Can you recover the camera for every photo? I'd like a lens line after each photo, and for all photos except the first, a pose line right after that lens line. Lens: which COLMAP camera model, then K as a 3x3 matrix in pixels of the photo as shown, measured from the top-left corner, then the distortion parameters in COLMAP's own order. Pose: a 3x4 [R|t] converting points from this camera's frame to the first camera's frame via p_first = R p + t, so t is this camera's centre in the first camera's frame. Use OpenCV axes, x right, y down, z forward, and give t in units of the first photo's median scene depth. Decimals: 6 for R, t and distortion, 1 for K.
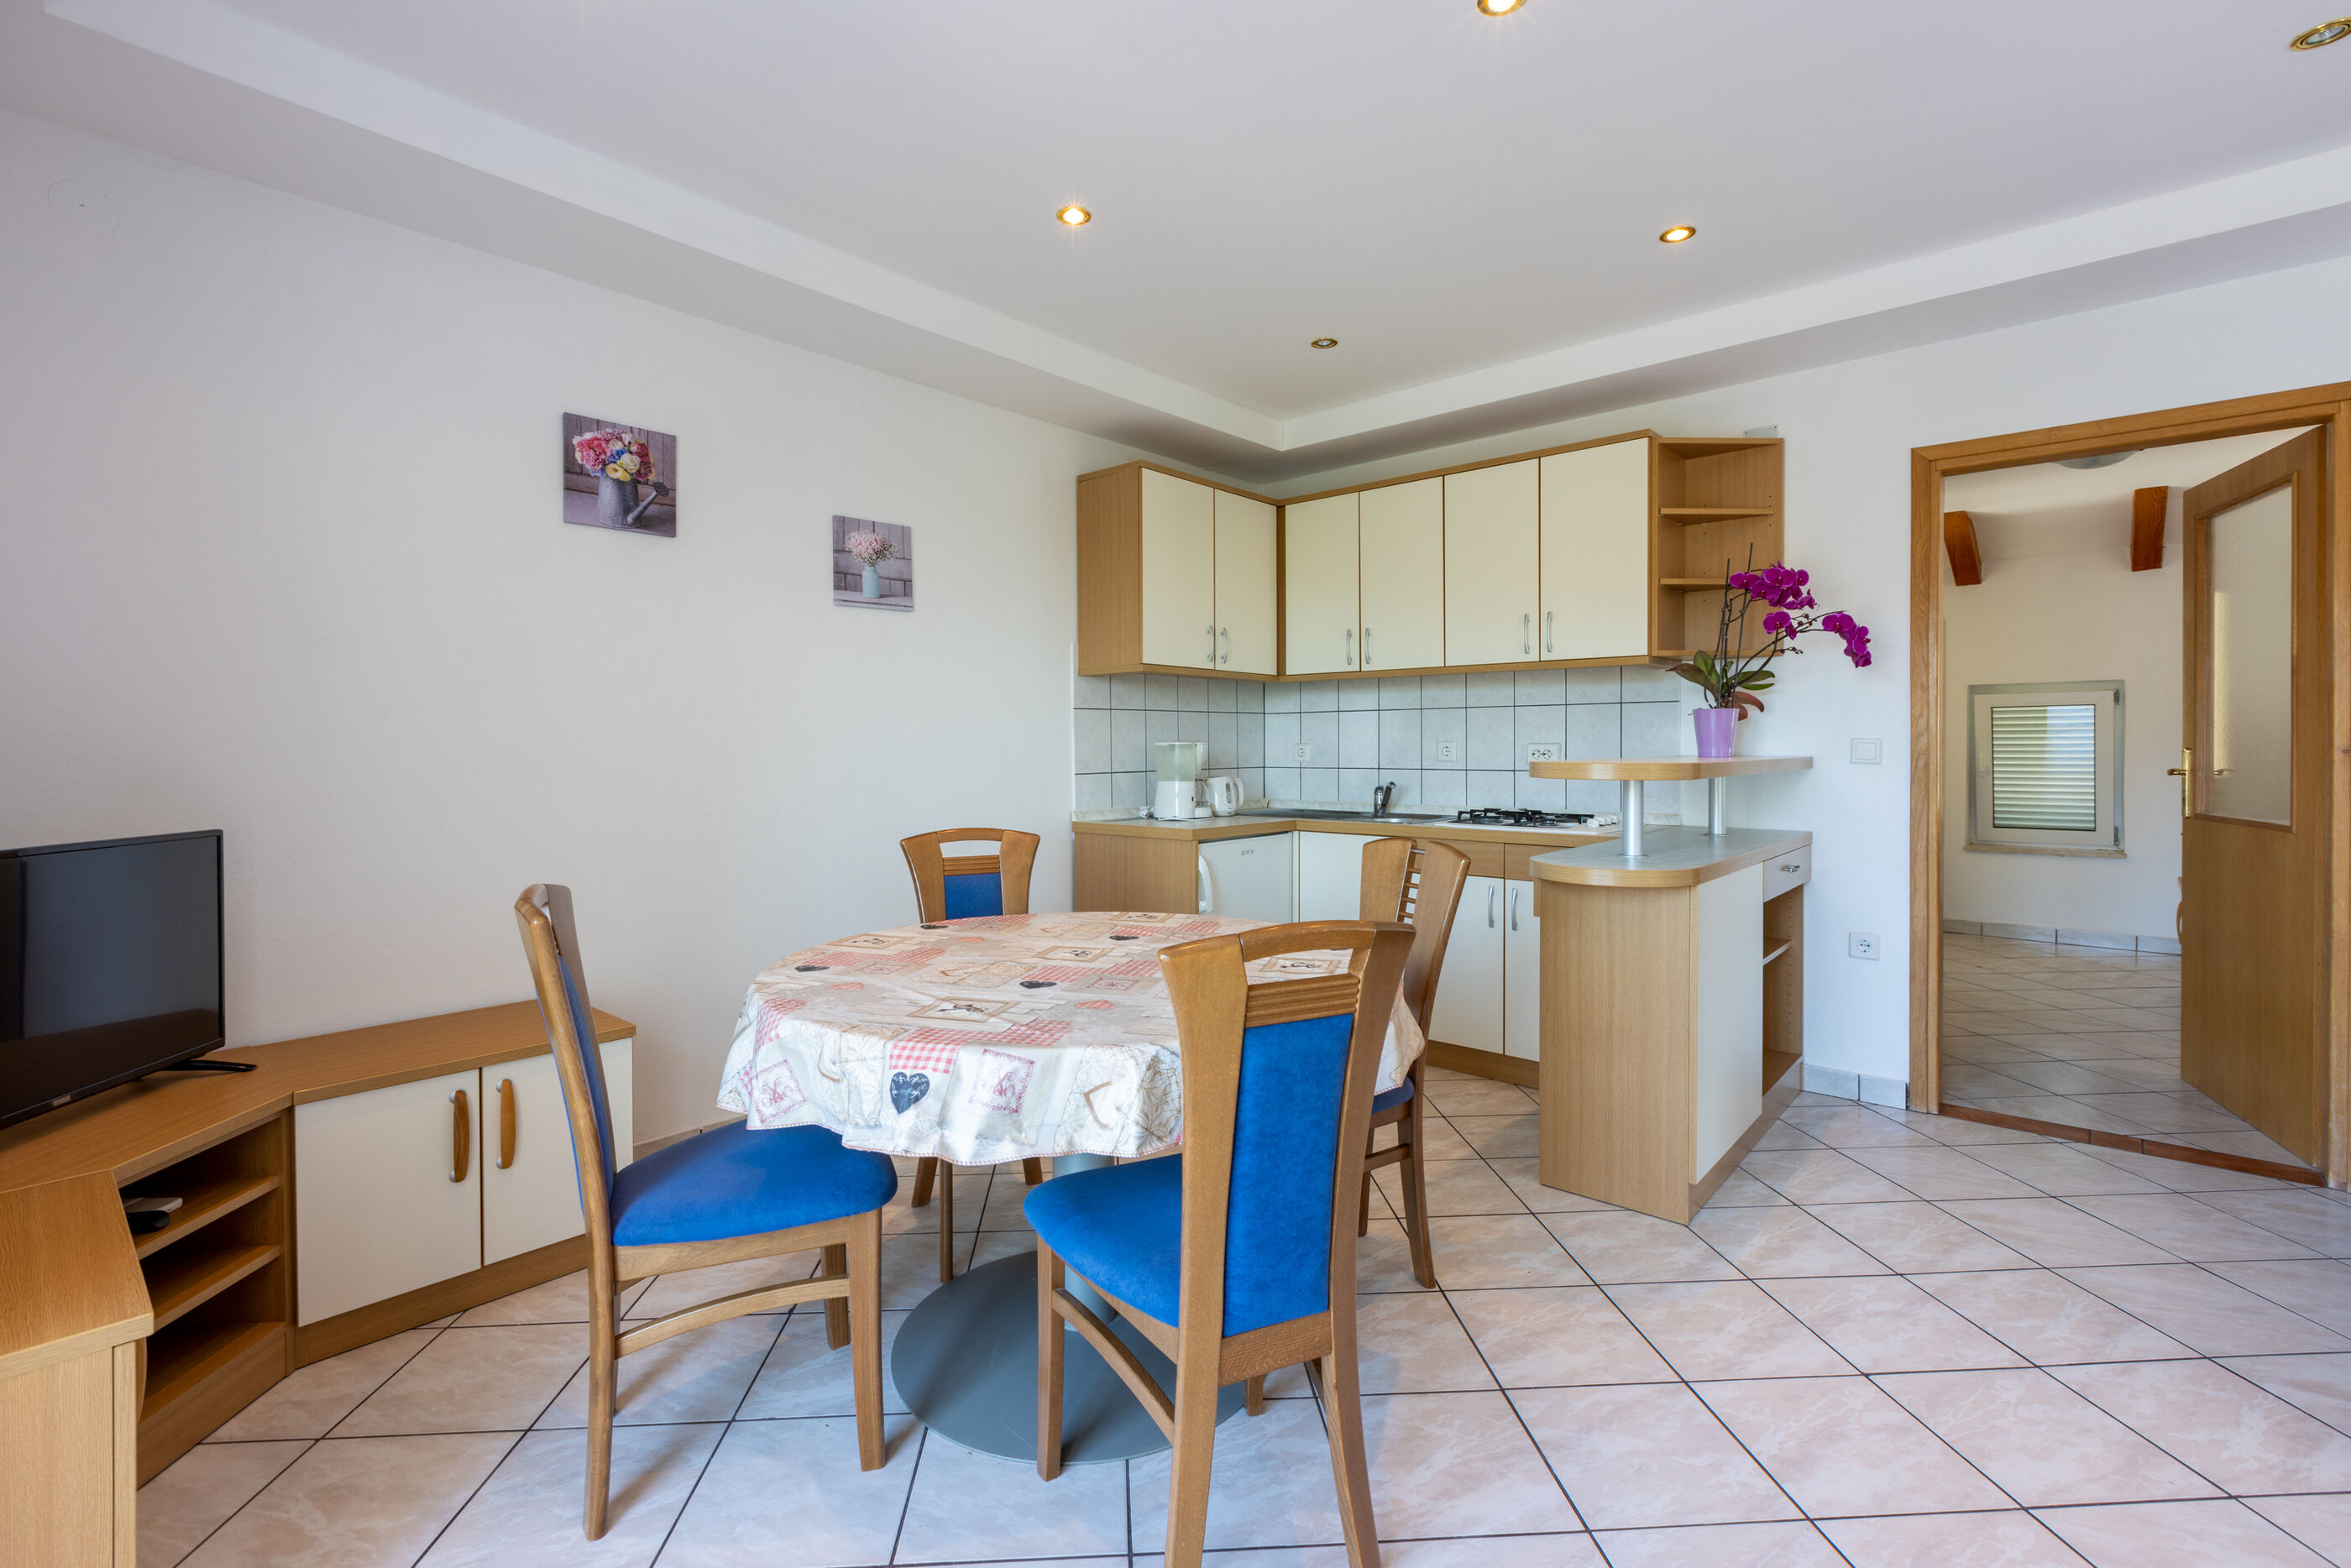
lens RADIAL K [[1044.1, 0, 1166.4], [0, 1044.1, 765.0], [0, 0, 1]] dist [-0.001310, -0.000263]
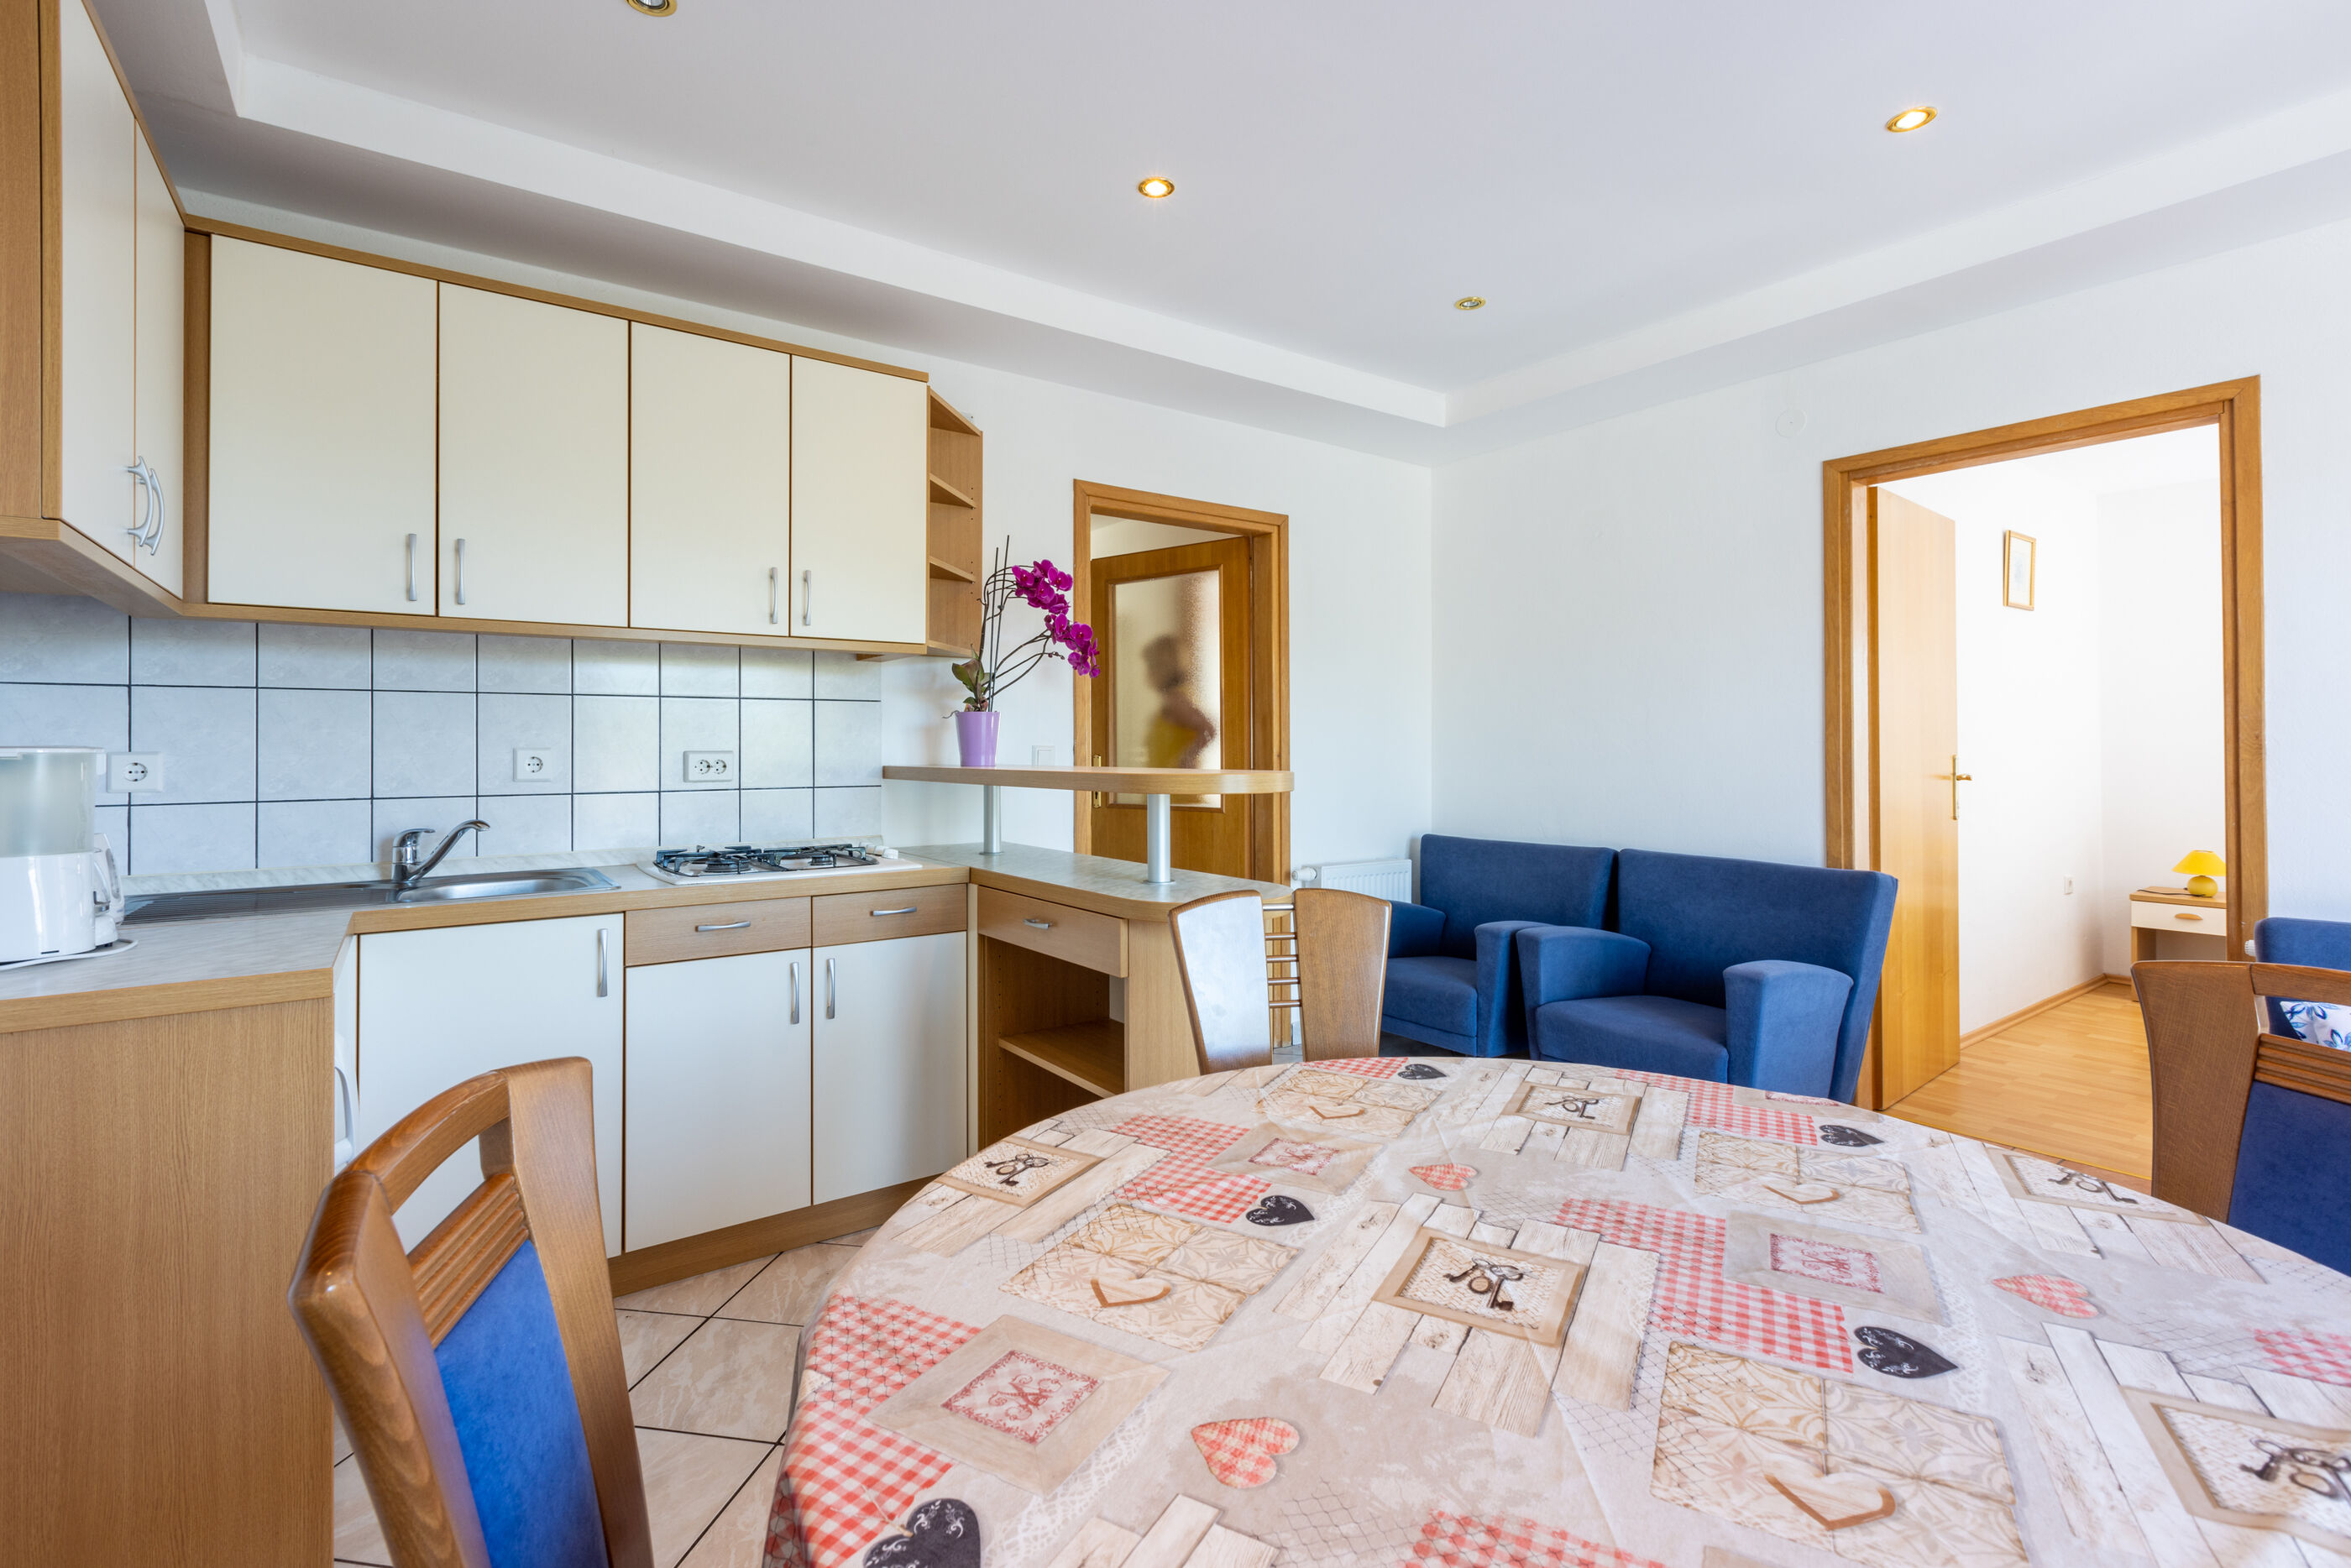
lens RADIAL K [[1060.2, 0, 1165.7], [0, 1060.2, 734.4], [0, 0, 1]] dist [0.002012, -0.000188]
pose [[0.220625, 0.015672, 0.975233, -0.316816], [0.023332, 0.999500, -0.021340, -0.011297], [-0.975080, 0.027463, 0.220149, 0.636875]]
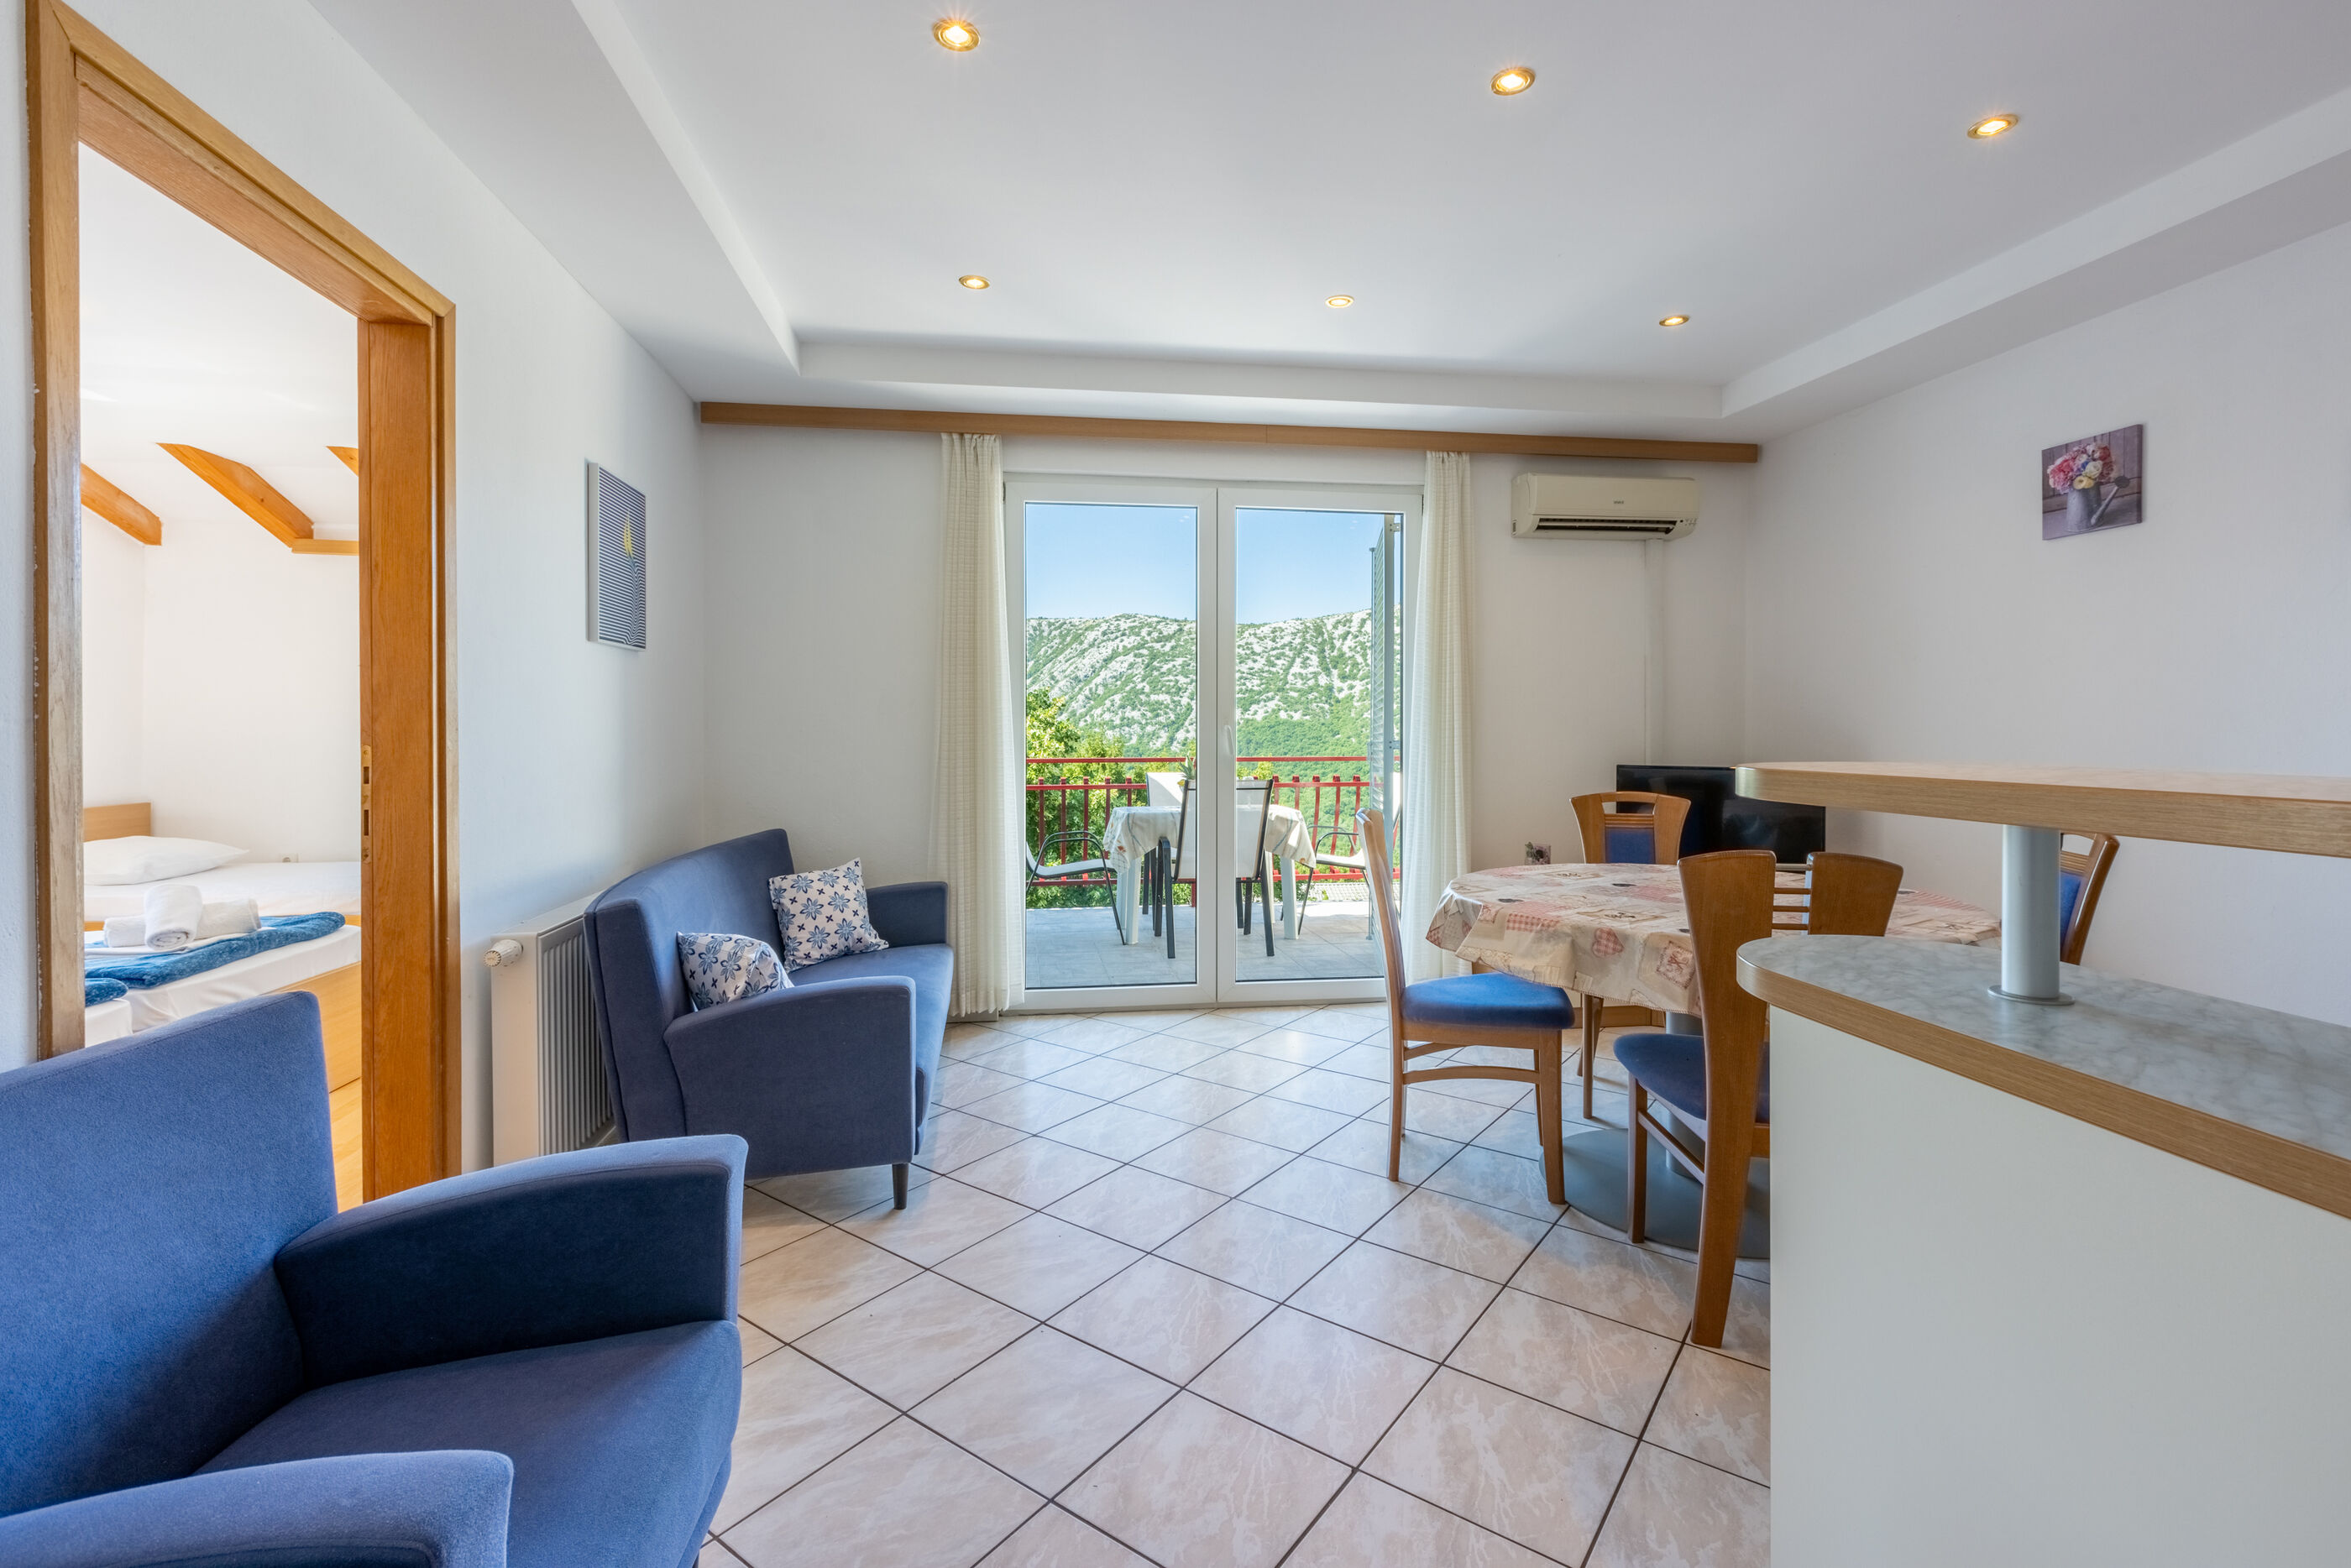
lens RADIAL K [[1062.2, 0, 1167.4], [0, 1062.2, 735.1], [0, 0, 1]] dist [0.006429, 0.000208]
pose [[-0.643723, 0.012307, -0.765160, 0.803863], [-0.011360, 0.999607, 0.025635, -0.021428], [0.765174, 0.025194, -0.643330, 0.802978]]
